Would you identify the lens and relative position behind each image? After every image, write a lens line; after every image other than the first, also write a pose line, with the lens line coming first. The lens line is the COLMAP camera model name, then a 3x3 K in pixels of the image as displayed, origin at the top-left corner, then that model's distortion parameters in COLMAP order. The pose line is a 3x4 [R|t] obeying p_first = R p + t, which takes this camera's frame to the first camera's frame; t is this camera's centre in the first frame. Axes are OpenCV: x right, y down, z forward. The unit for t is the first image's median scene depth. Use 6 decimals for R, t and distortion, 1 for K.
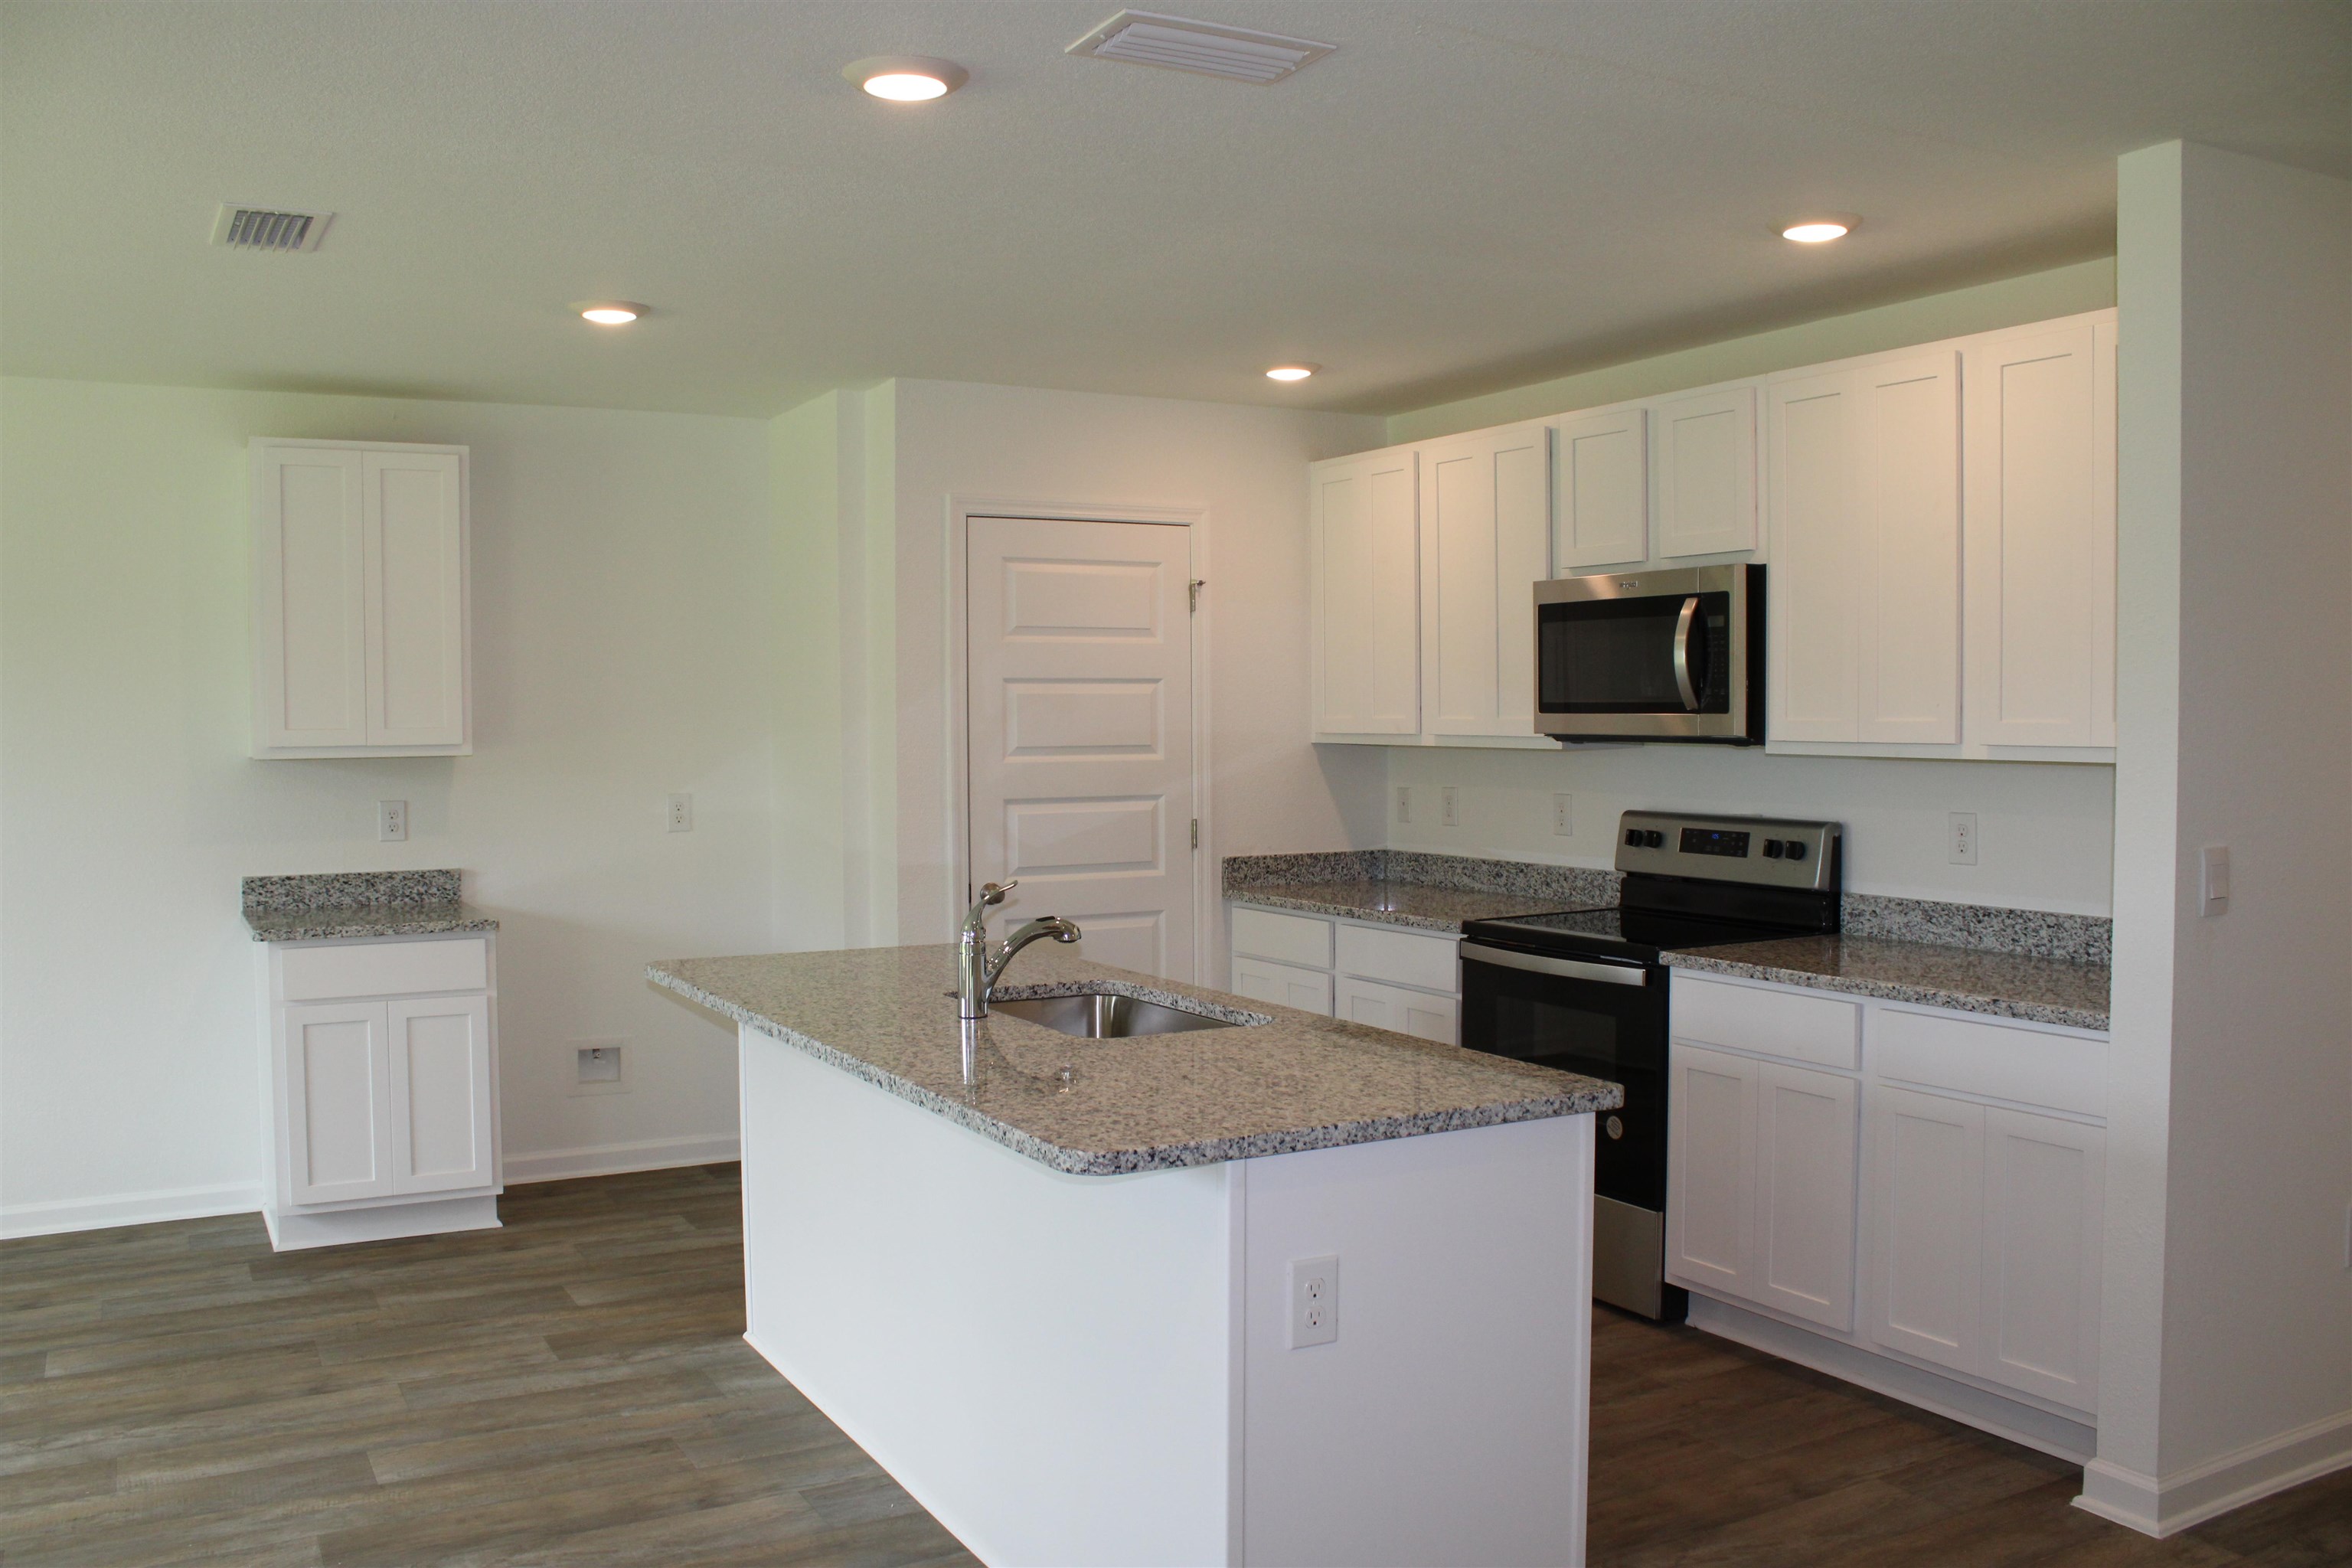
lens RADIAL K [[1960.9, 0, 1172.2], [0, 1960.9, 778.7], [0, 0, 1]] dist [-0.143416, 0.106325]
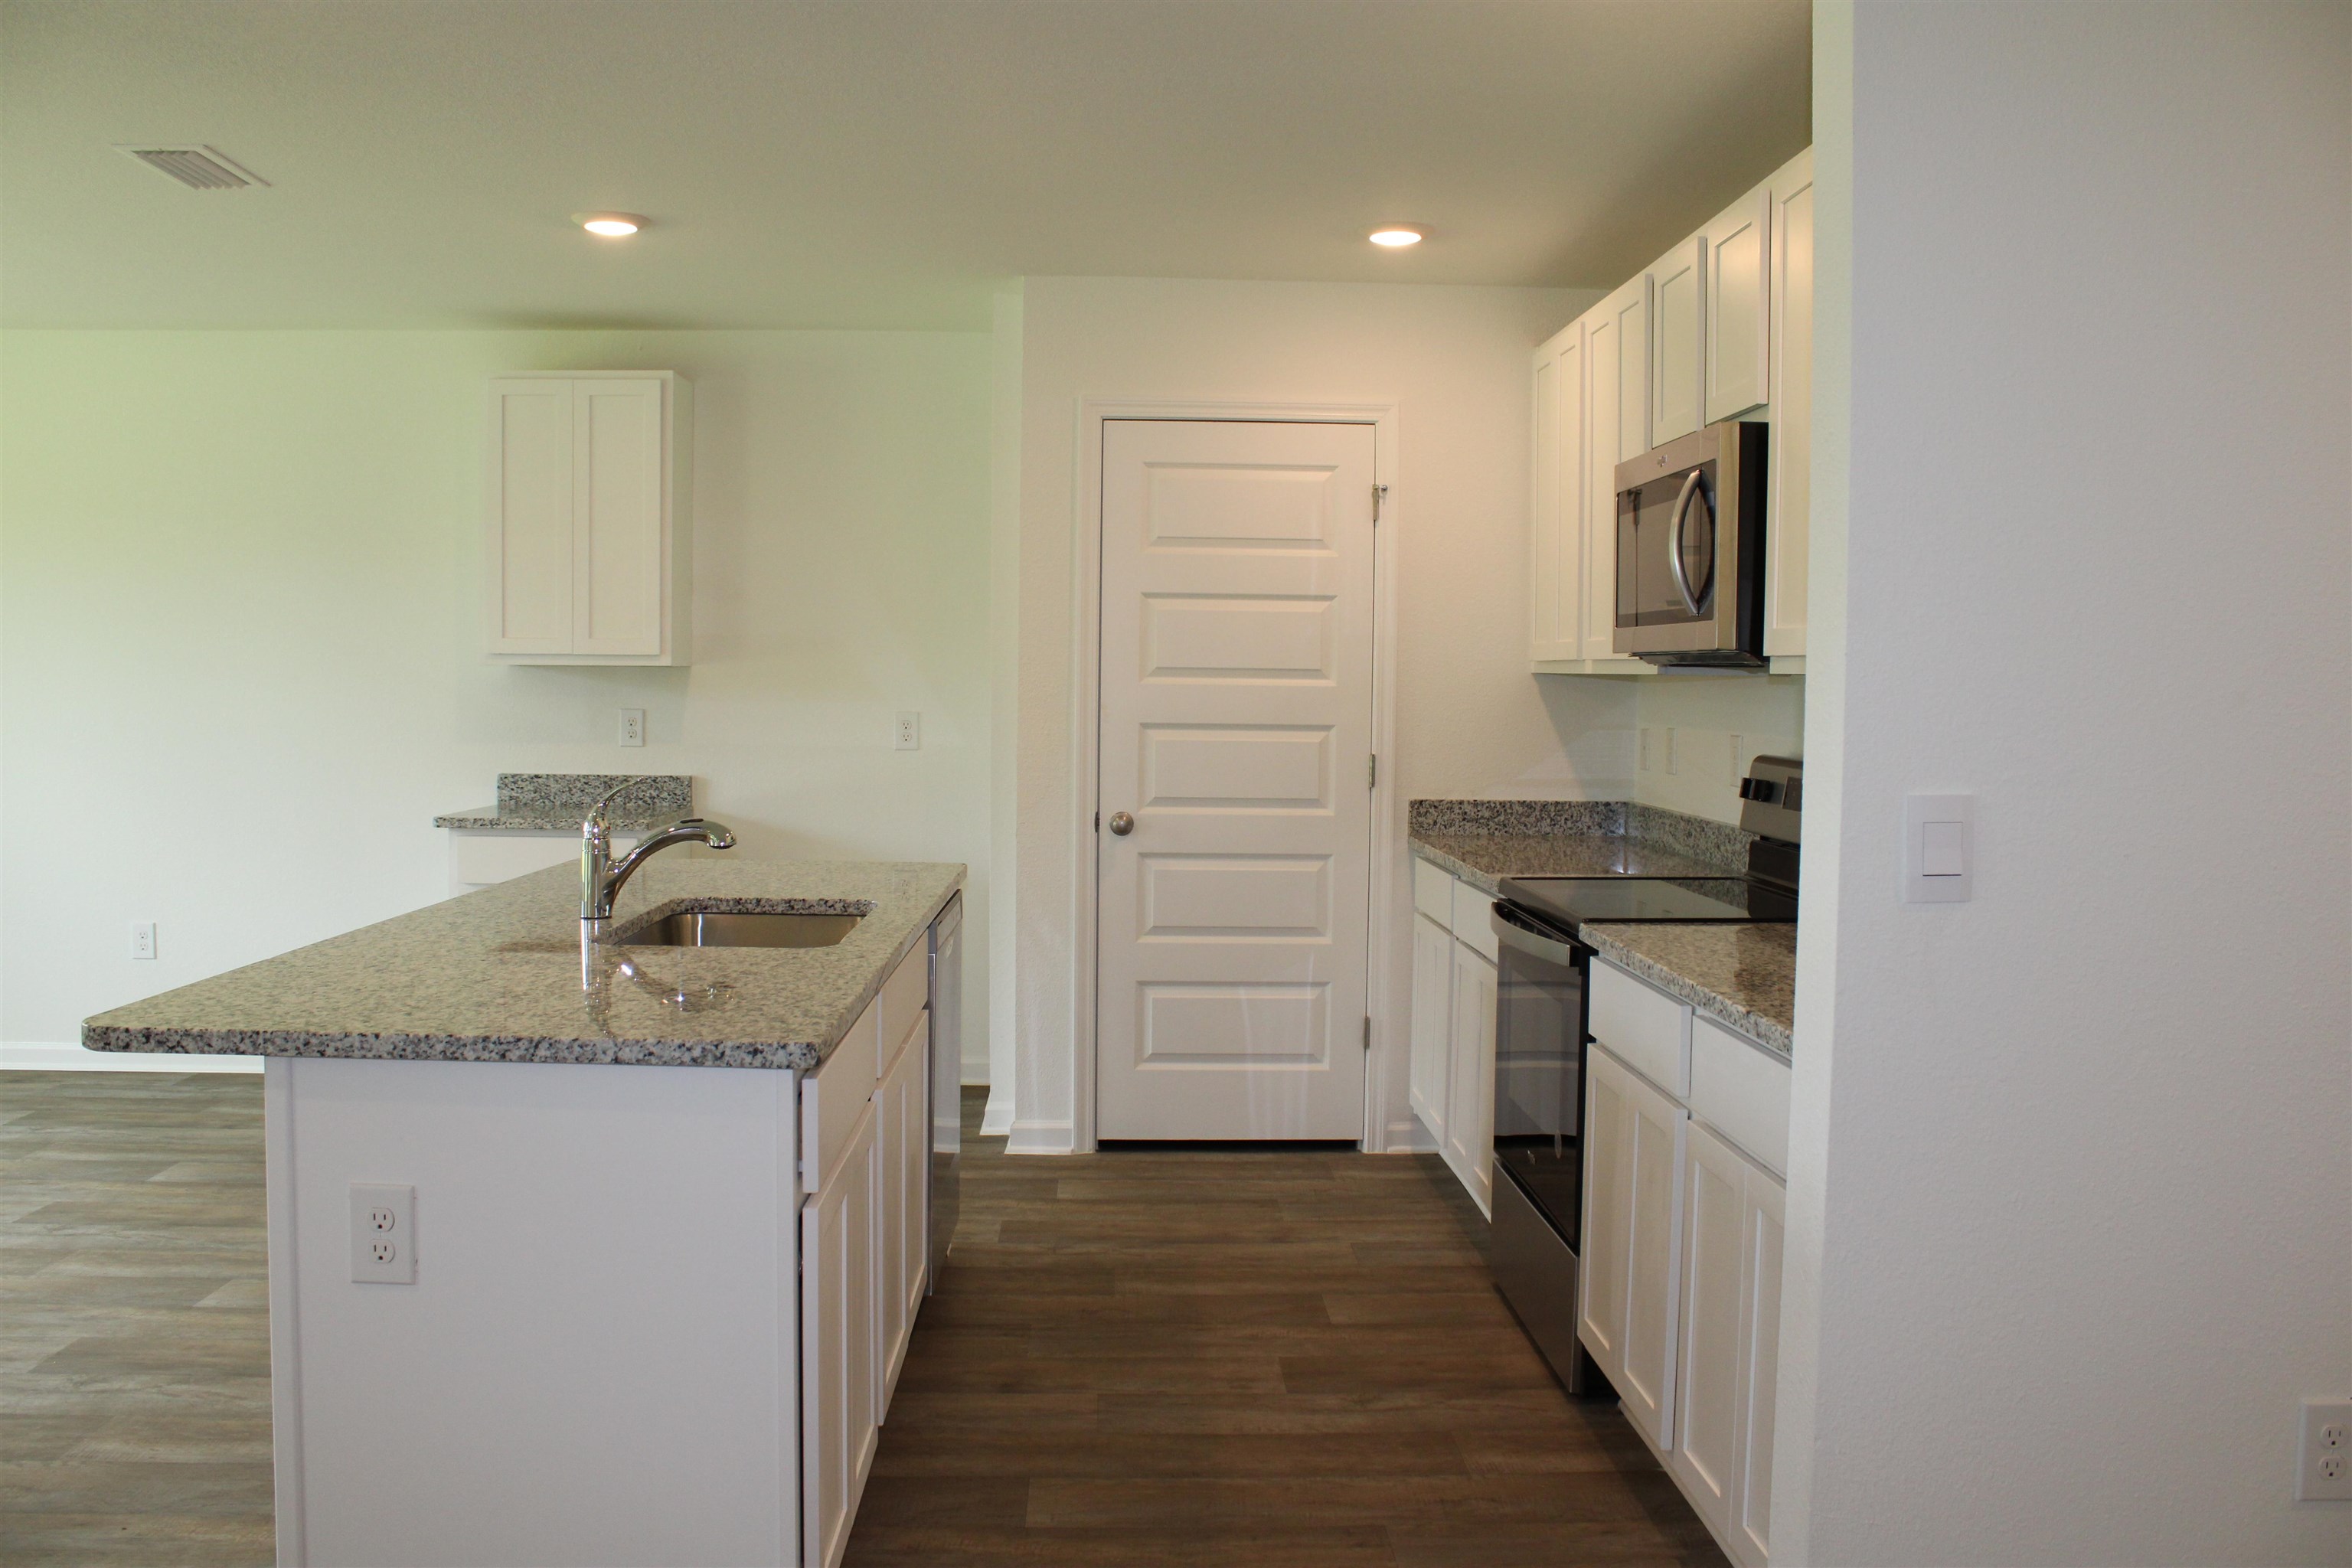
lens RADIAL K [[1960.9, 0, 1176.2], [0, 1960.9, 772.9], [0, 0, 1]] dist [-0.143416, 0.106325]
pose [[0.888397, 0.040074, -0.457324, 0.406307], [-0.033880, 0.999189, 0.021740, 0.015215], [0.457824, -0.003819, 0.889035, 0.206267]]
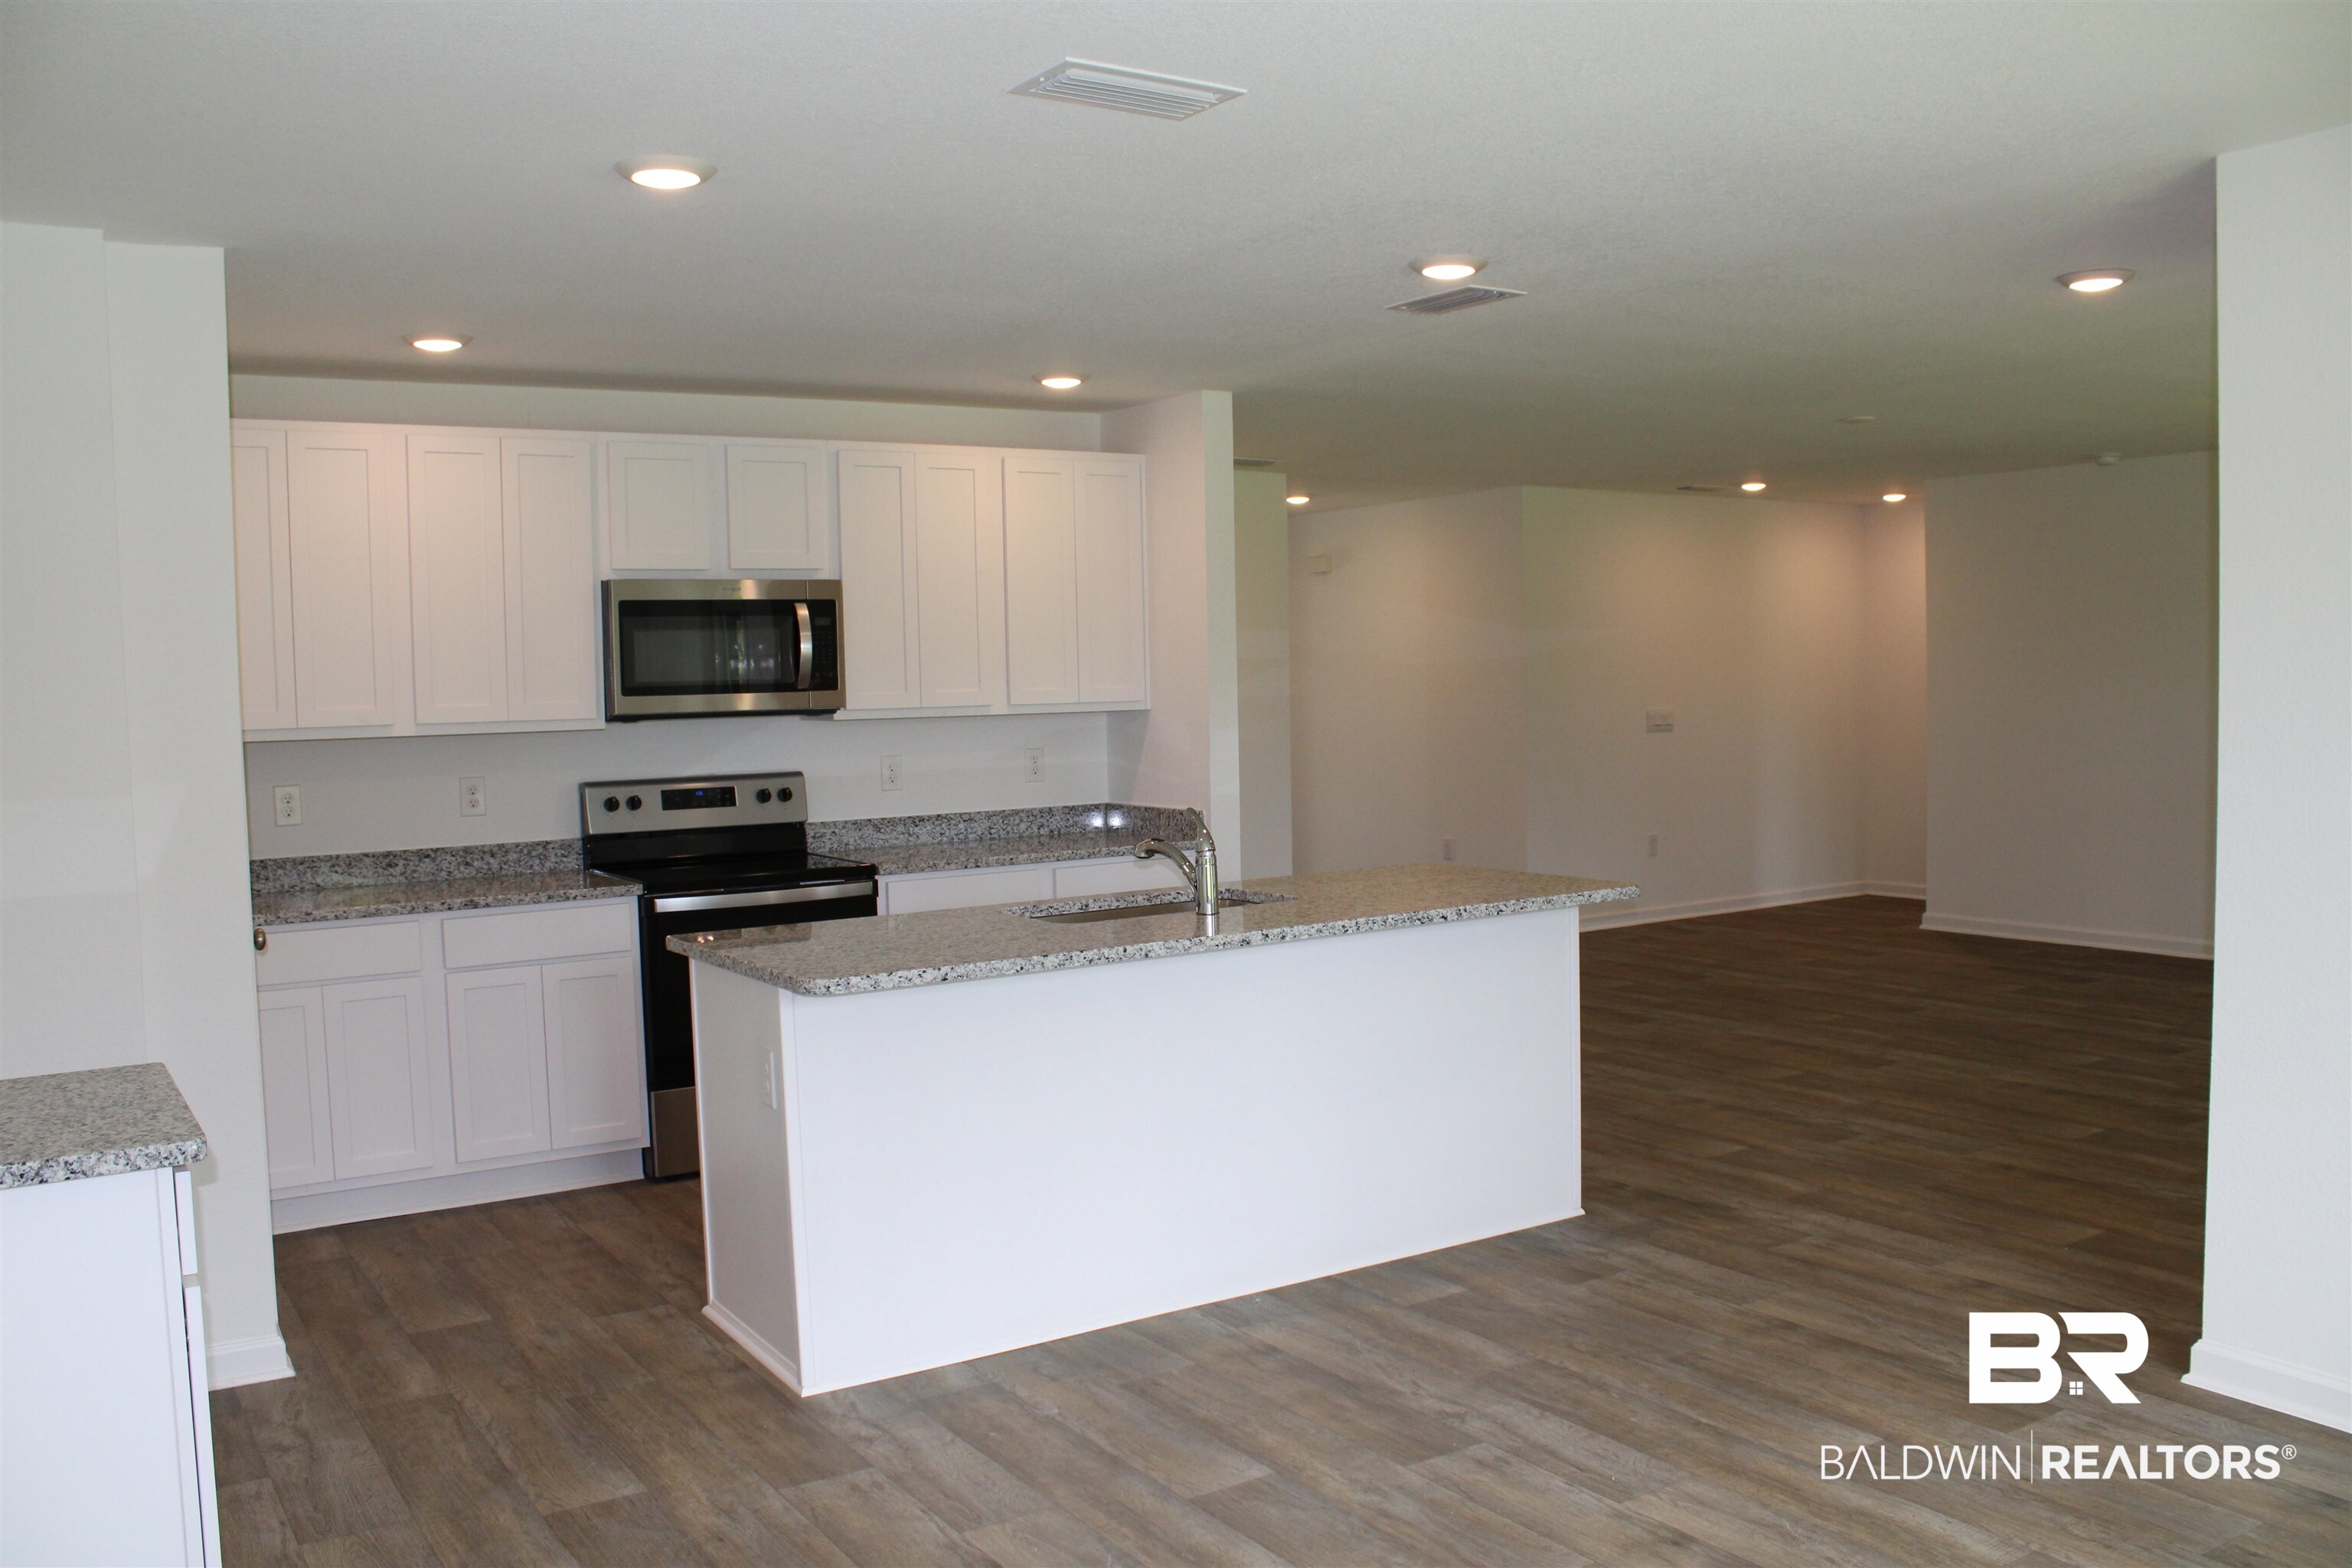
lens RADIAL K [[1960.9, 0, 1181.8], [0, 1960.9, 793.6], [0, 0, 1]] dist [-0.143416, 0.106325]
pose [[-0.067551, -0.051977, 0.996361, -0.974824], [0.058825, 0.996697, 0.055983, -0.021358], [-0.995980, 0.062393, -0.064270, 0.770337]]
